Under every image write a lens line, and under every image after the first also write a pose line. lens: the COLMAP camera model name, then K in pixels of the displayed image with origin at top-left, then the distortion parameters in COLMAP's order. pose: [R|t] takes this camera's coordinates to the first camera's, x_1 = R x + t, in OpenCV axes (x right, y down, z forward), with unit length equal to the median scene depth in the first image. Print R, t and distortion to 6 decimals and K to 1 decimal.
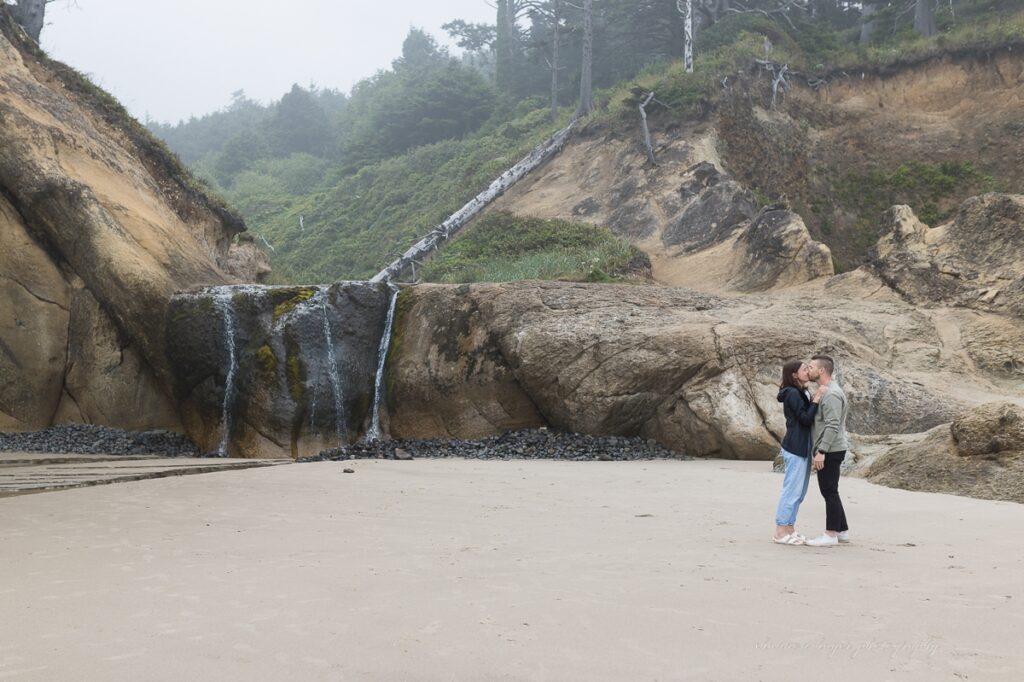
lens RADIAL K [[1077.2, 0, 448.6], [0, 1077.2, 364.3], [0, 0, 1]] dist [0.000531, 0.000000]
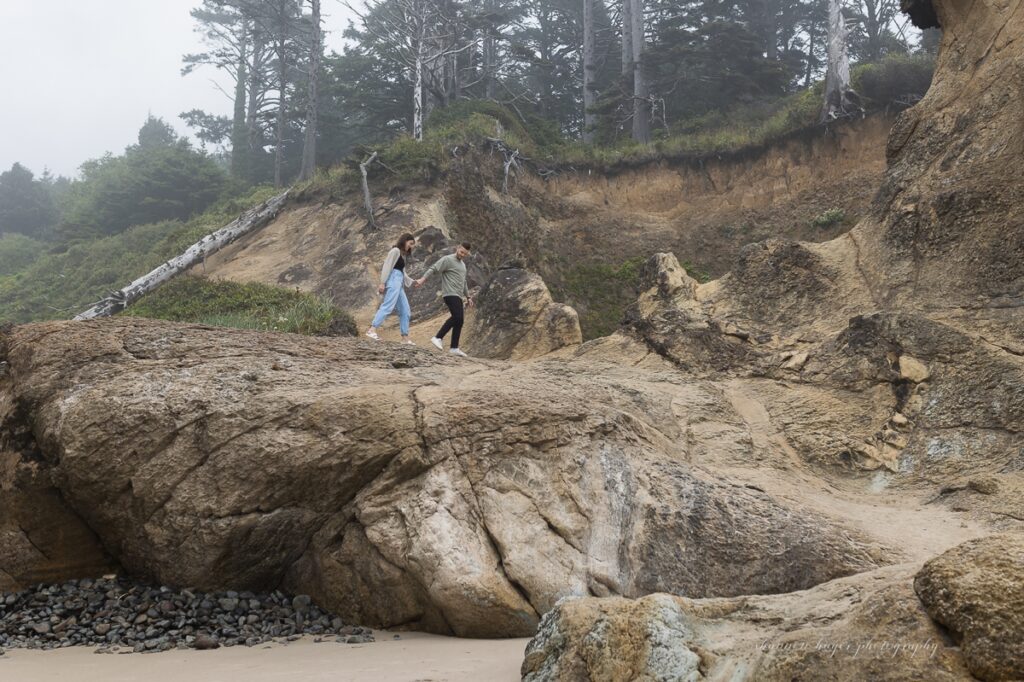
lens RADIAL K [[1077.2, 0, 533.6], [0, 1077.2, 308.9], [0, 0, 1]] dist [0.000531, 0.000000]
pose [[0.949050, 0.040399, 0.312525, 0.115253], [0.004110, 0.990077, -0.140465, 0.002895], [-0.315099, 0.134593, 0.939467, 0.402436]]
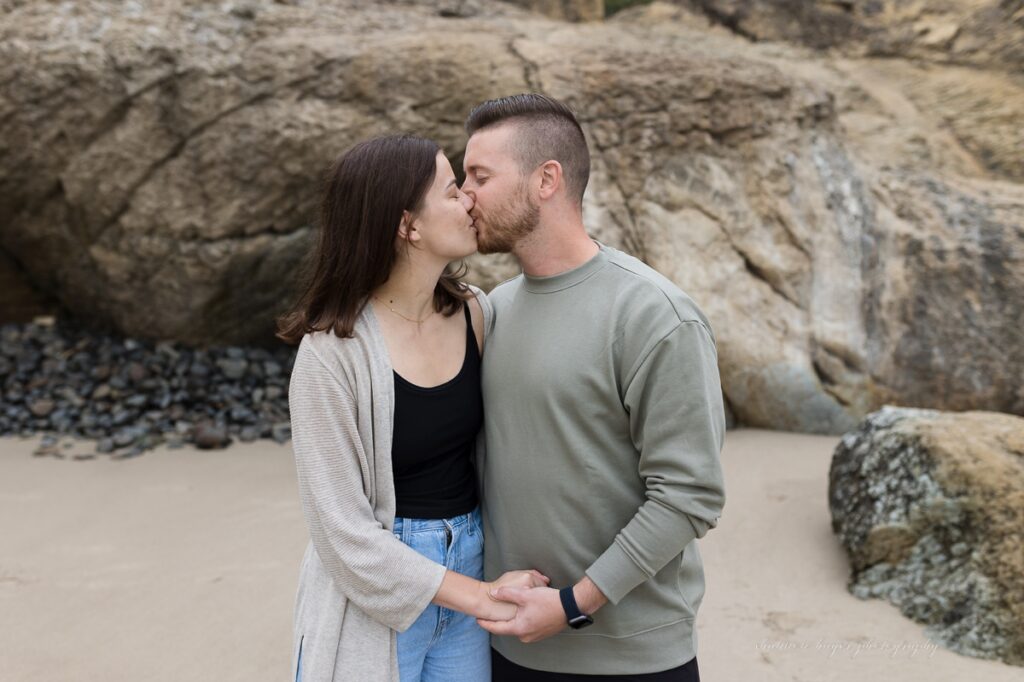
lens RADIAL K [[1050.7, 0, 525.3], [0, 1050.7, 365.3], [0, 0, 1]] dist [0.001271, 0.000000]
pose [[0.929261, -0.055878, 0.365173, 0.108122], [-0.015203, 0.981872, 0.188933, 0.004027], [-0.369111, -0.181120, 0.911566, 0.607083]]
